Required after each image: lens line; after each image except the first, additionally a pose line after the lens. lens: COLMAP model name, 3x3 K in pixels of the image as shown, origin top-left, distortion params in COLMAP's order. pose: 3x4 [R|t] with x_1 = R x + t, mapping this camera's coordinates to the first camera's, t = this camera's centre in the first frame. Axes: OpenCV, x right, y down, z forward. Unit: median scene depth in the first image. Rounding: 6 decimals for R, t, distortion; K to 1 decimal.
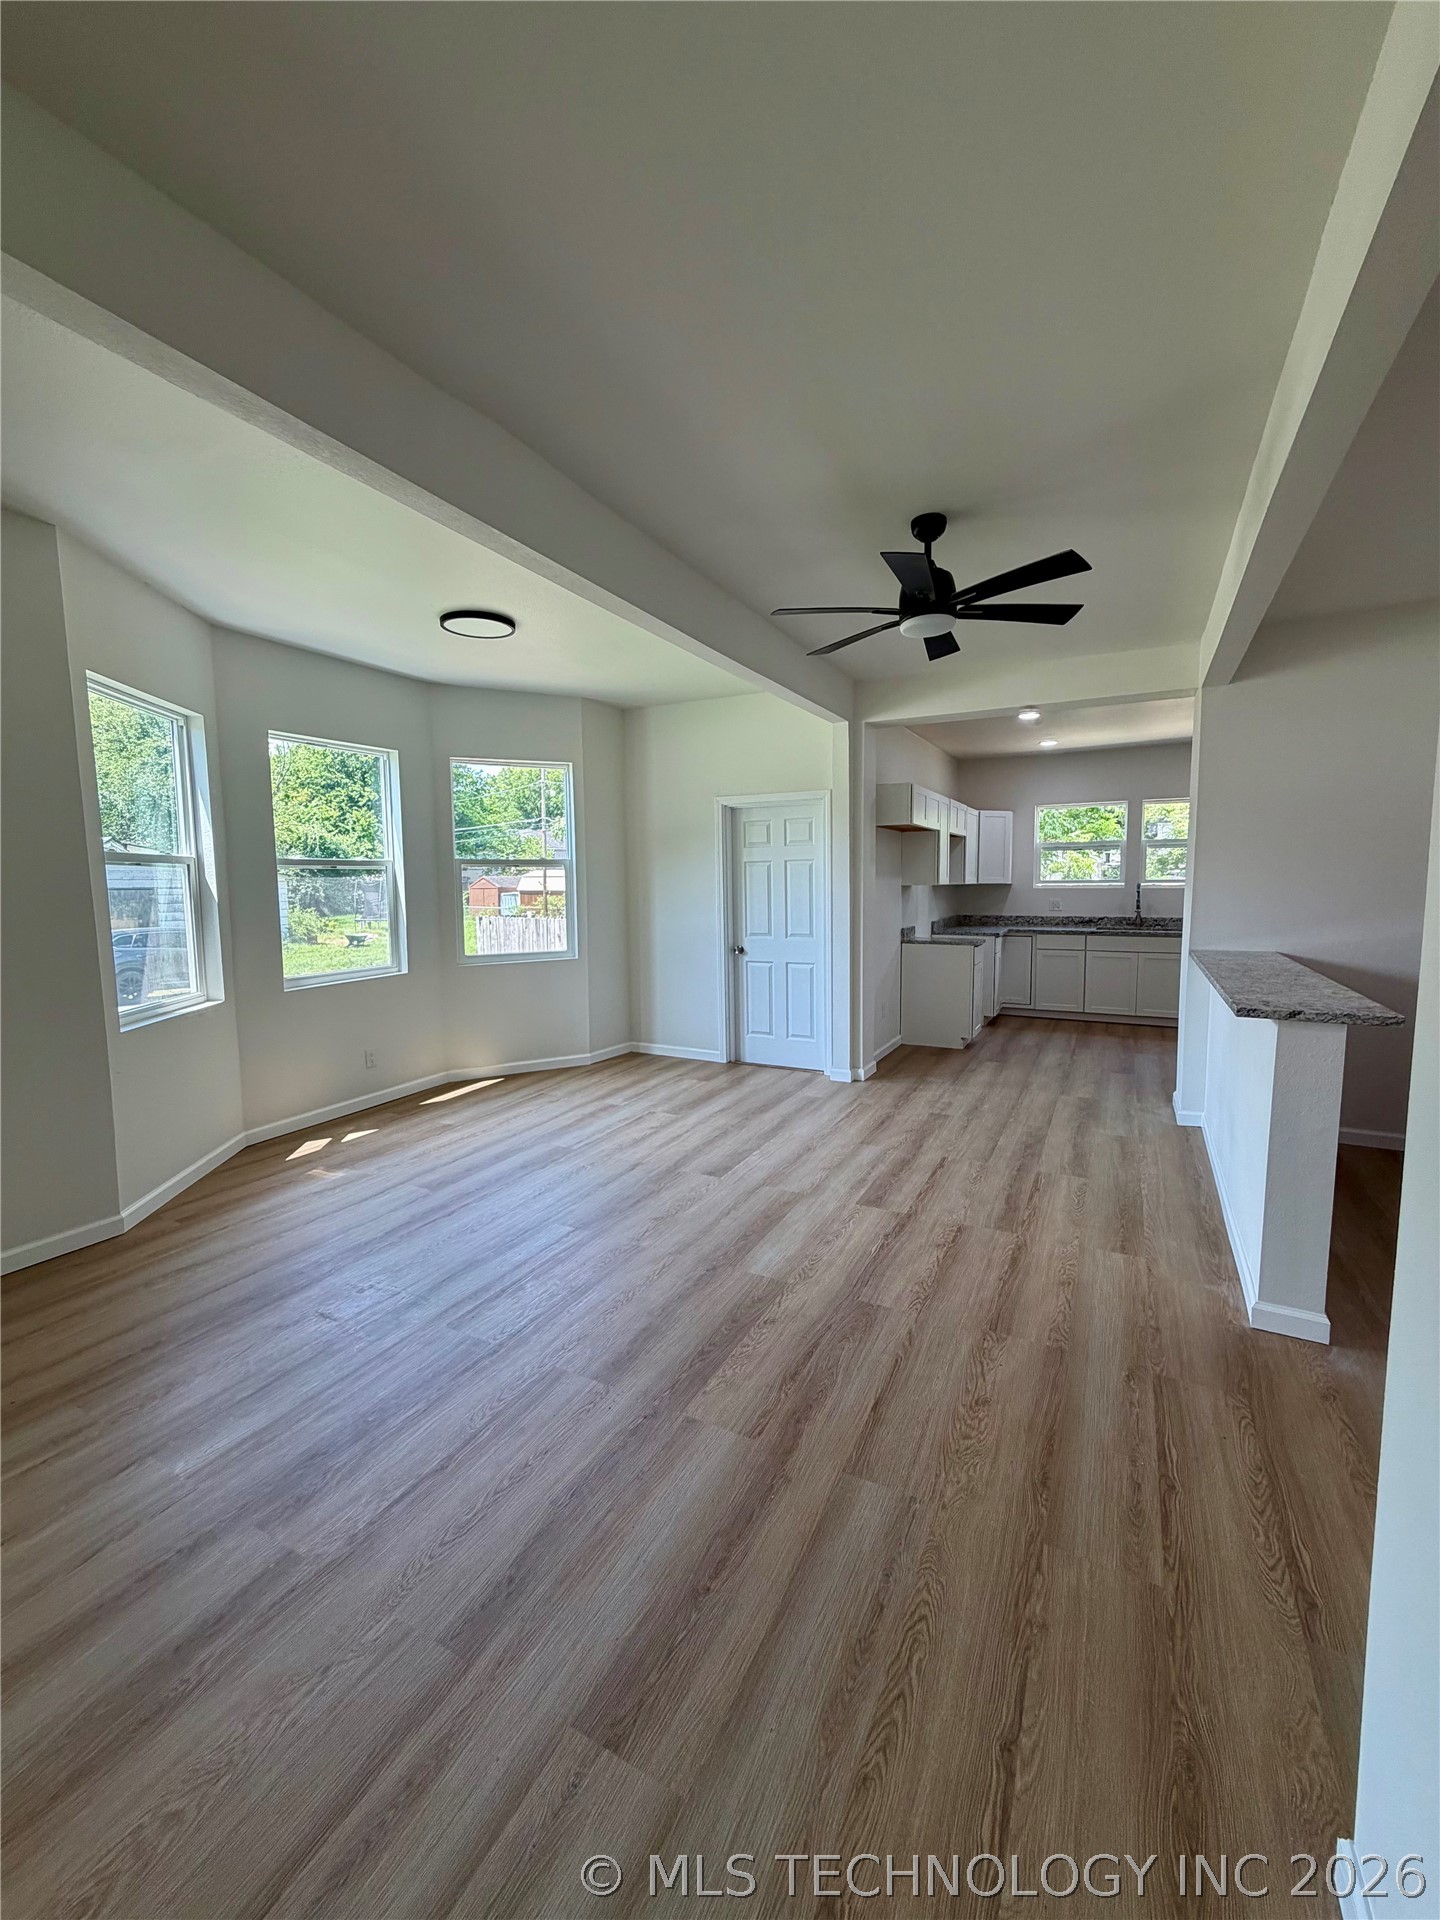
lens RADIAL K [[767.6, 0, 717.1], [0, 767.6, 954.5], [0, 0, 1]] dist [0.000500, -0.000327]
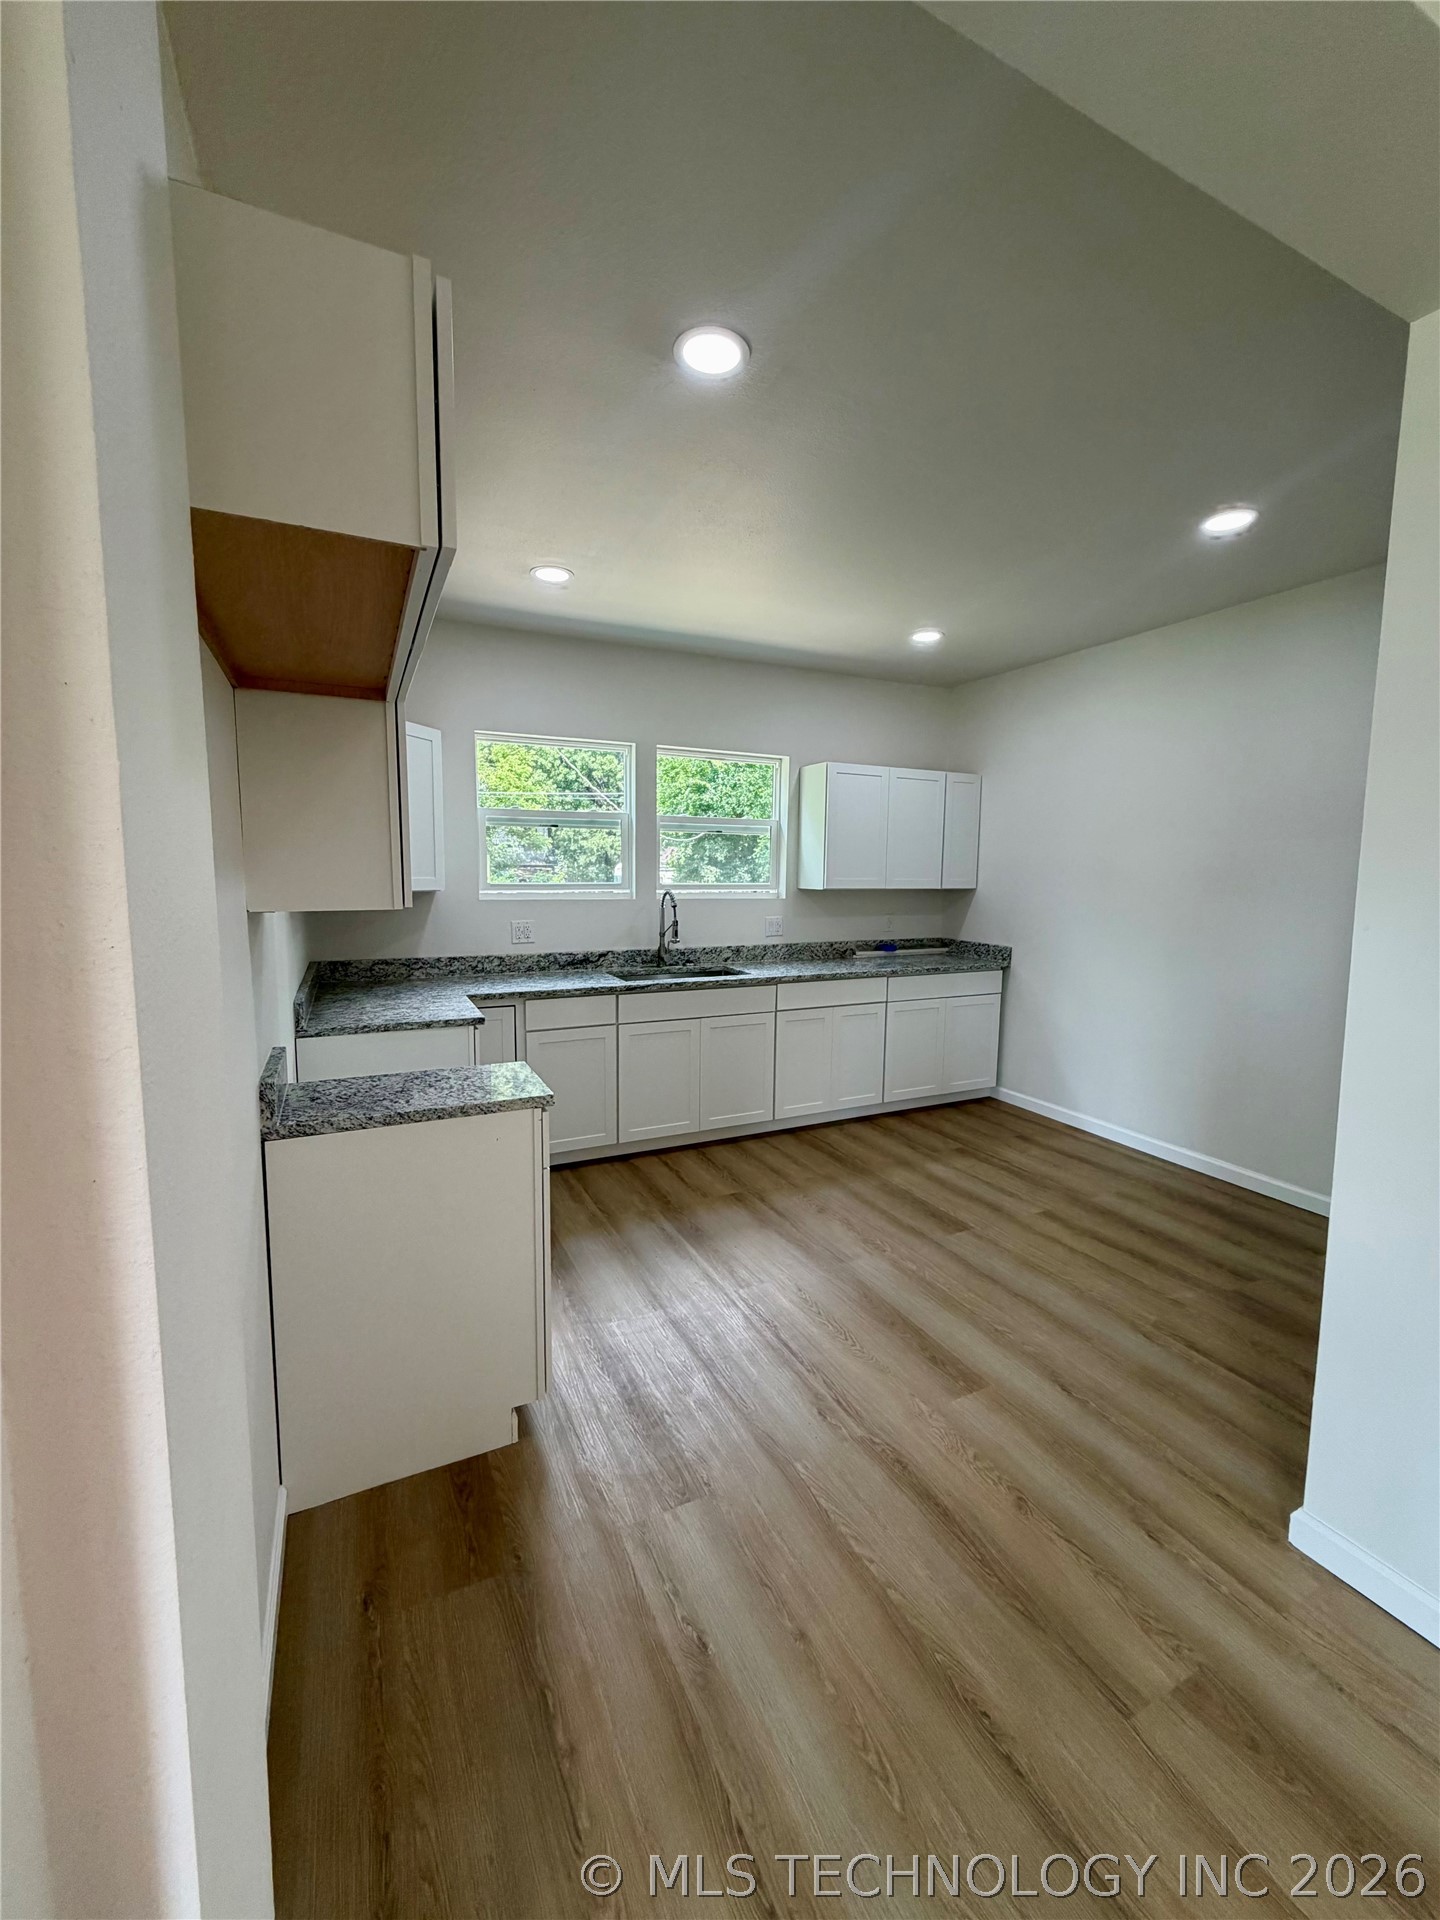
lens RADIAL K [[767.6, 0, 717.1], [0, 767.6, 954.5], [0, 0, 1]] dist [0.000500, -0.000327]
pose [[0.590402, -0.070925, 0.803987, 0.109749], [0.064676, 0.997086, 0.040466, -0.063999], [-0.804514, 0.028107, 0.593268, 0.613292]]
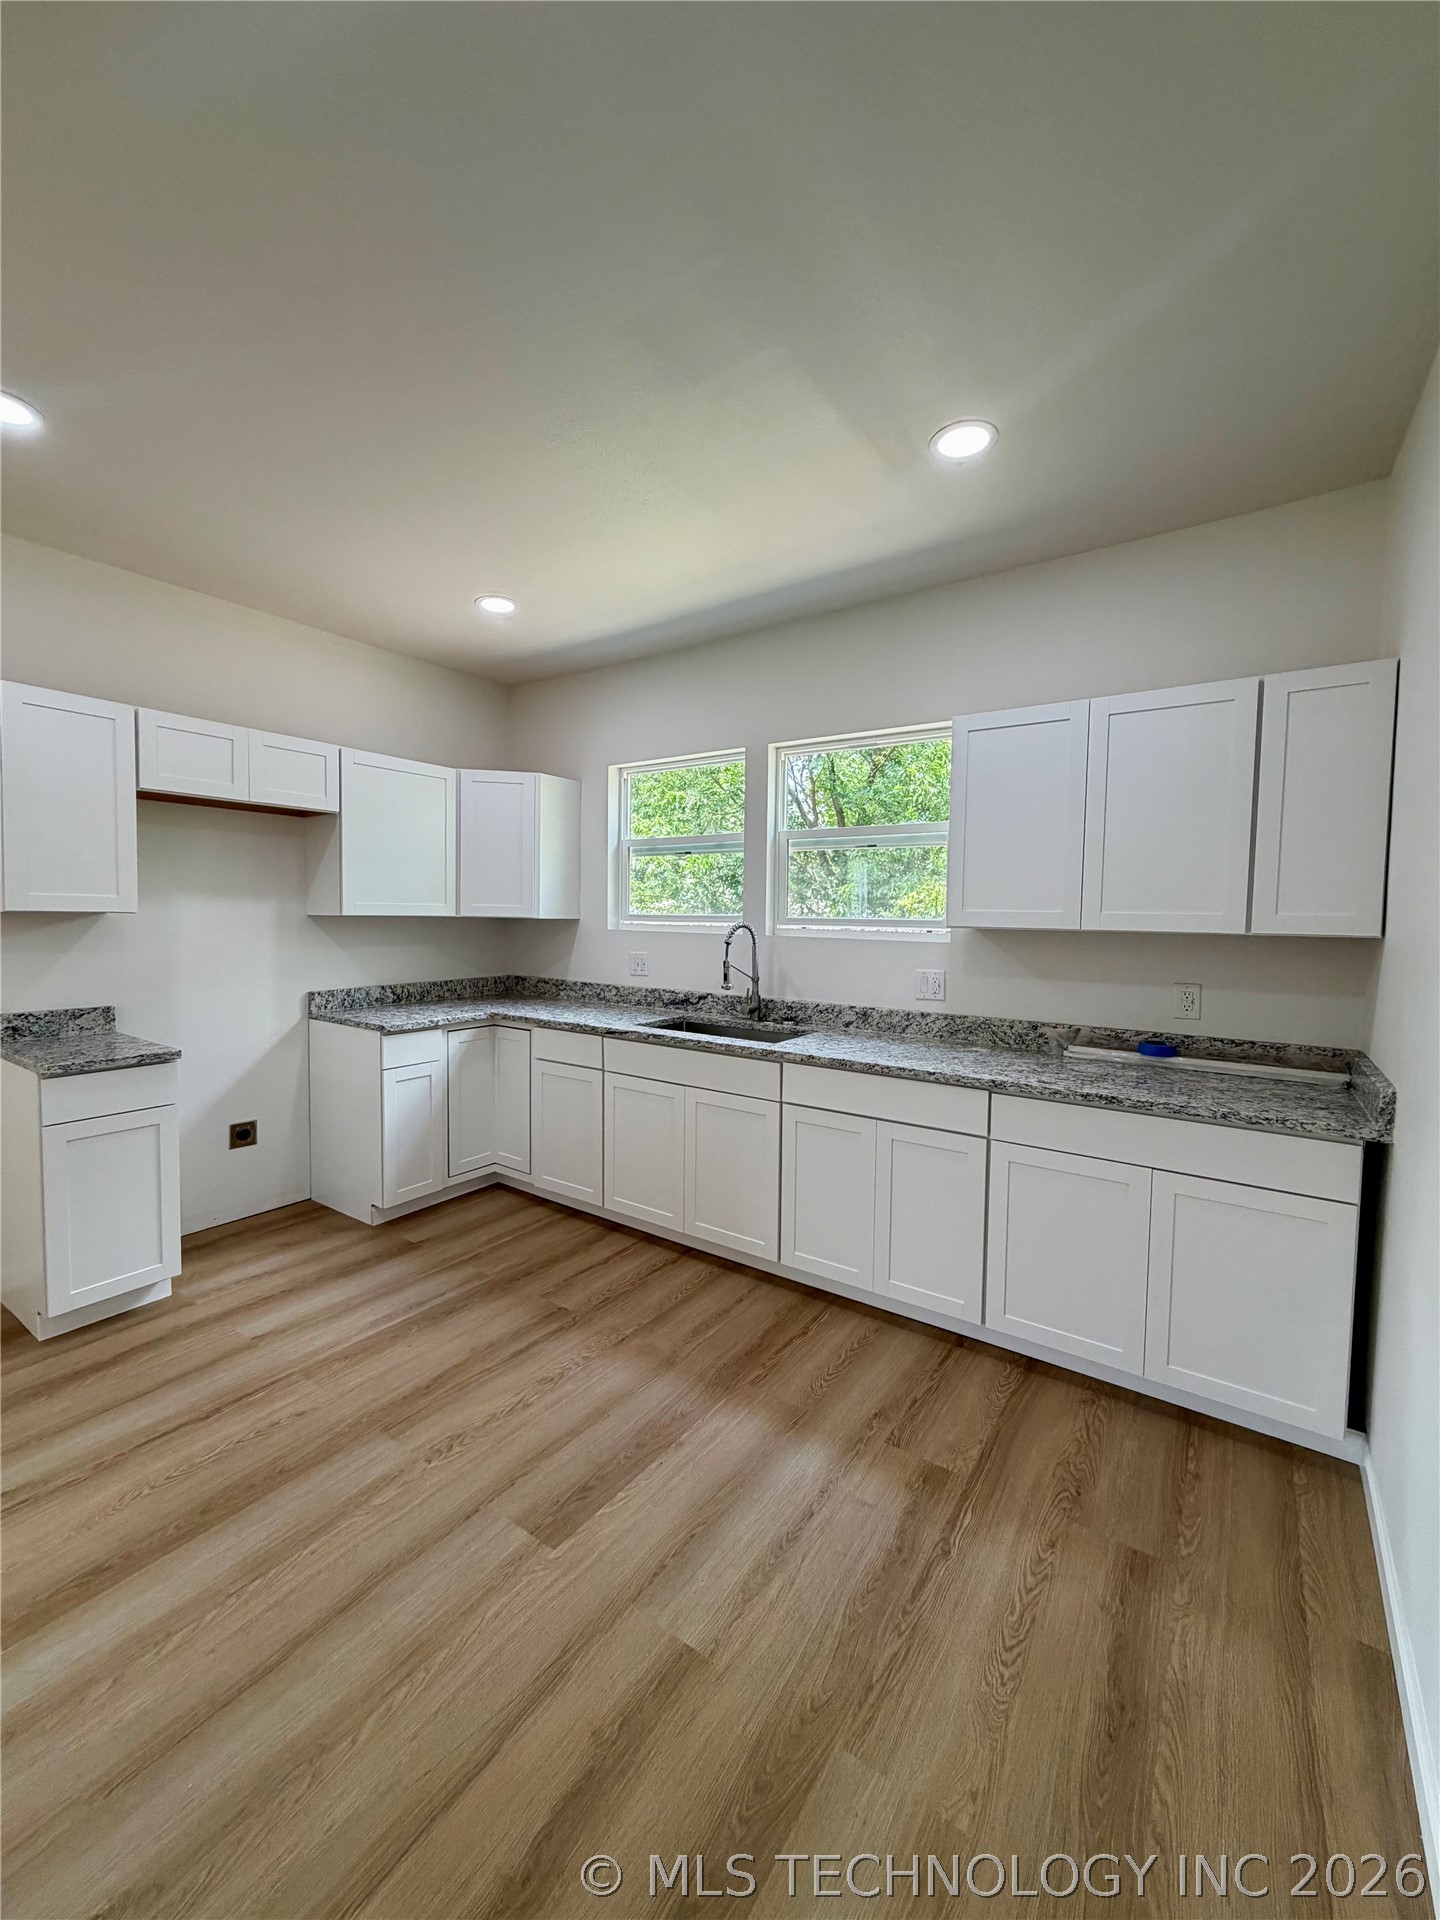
lens RADIAL K [[767.6, 0, 717.1], [0, 767.6, 954.5], [0, 0, 1]] dist [0.000500, -0.000327]
pose [[0.992548, 0.029837, -0.118148, 0.566200], [-0.034393, 0.998734, -0.036715, -0.056010], [0.116903, 0.040505, 0.992317, 0.533032]]
